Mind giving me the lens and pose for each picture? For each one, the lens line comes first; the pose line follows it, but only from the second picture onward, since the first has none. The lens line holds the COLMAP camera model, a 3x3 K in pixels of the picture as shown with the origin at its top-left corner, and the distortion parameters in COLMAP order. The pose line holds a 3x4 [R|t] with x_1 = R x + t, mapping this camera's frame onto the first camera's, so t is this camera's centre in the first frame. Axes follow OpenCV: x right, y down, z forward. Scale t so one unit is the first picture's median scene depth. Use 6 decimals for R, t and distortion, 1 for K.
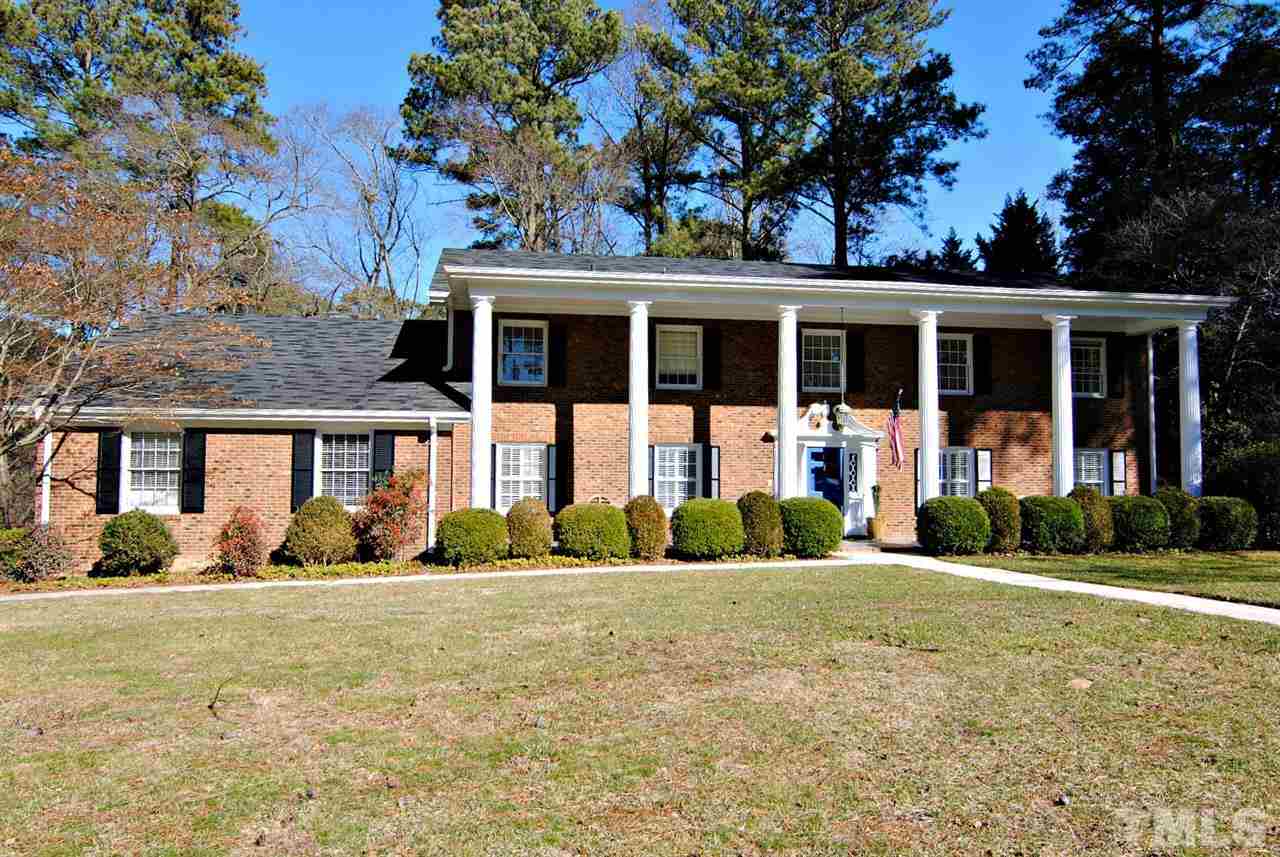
lens RADIAL K [[622.0, 0, 640.0], [0, 622.0, 428.5], [0, 0, 1]] dist [-0.000212, -0.000317]
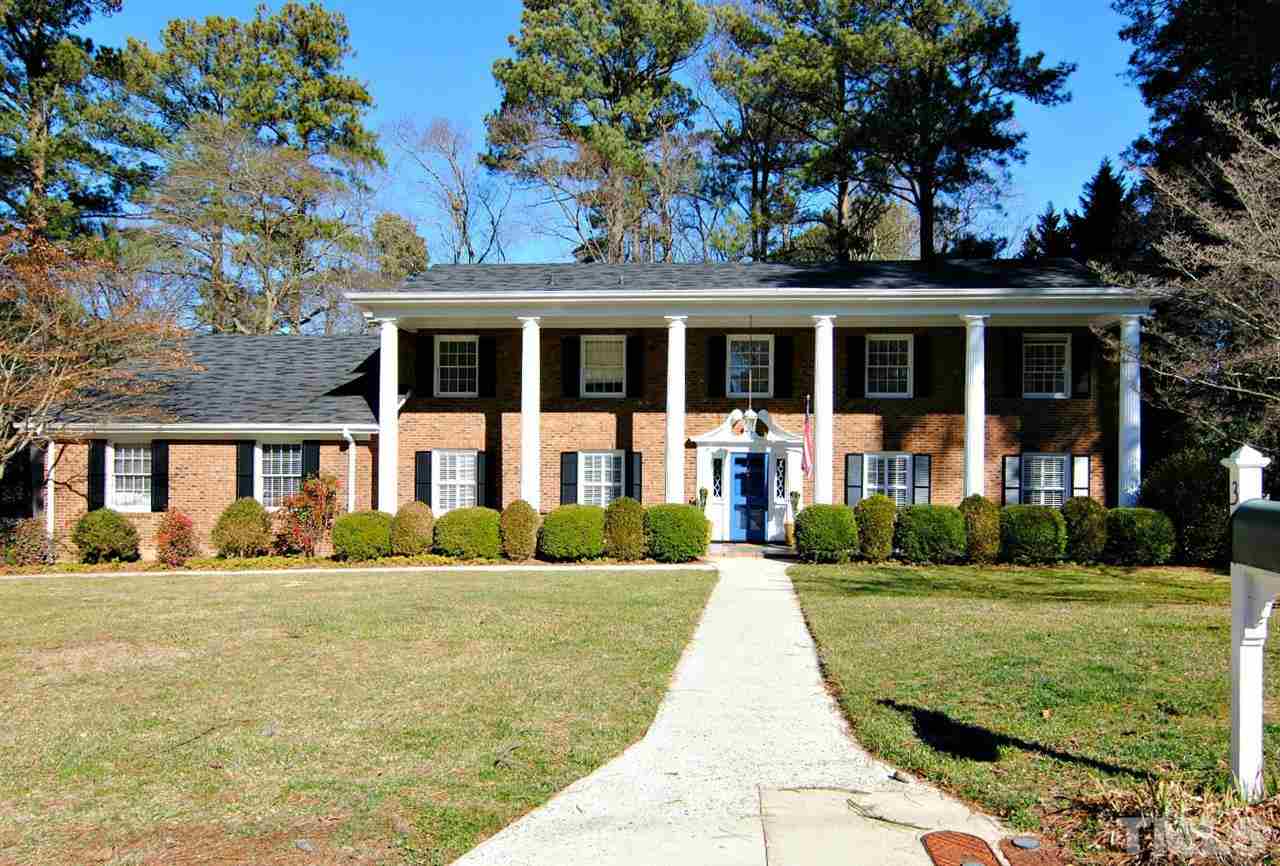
lens RADIAL K [[628.0, 0, 640.2], [0, 628.0, 449.6], [0, 0, 1]] dist [0.000314, -0.000573]
pose [[0.988213, -0.002978, -0.153055, 0.294400], [0.008607, 0.999310, 0.036131, -0.013935], [0.152842, -0.037023, 0.987557, -0.027641]]
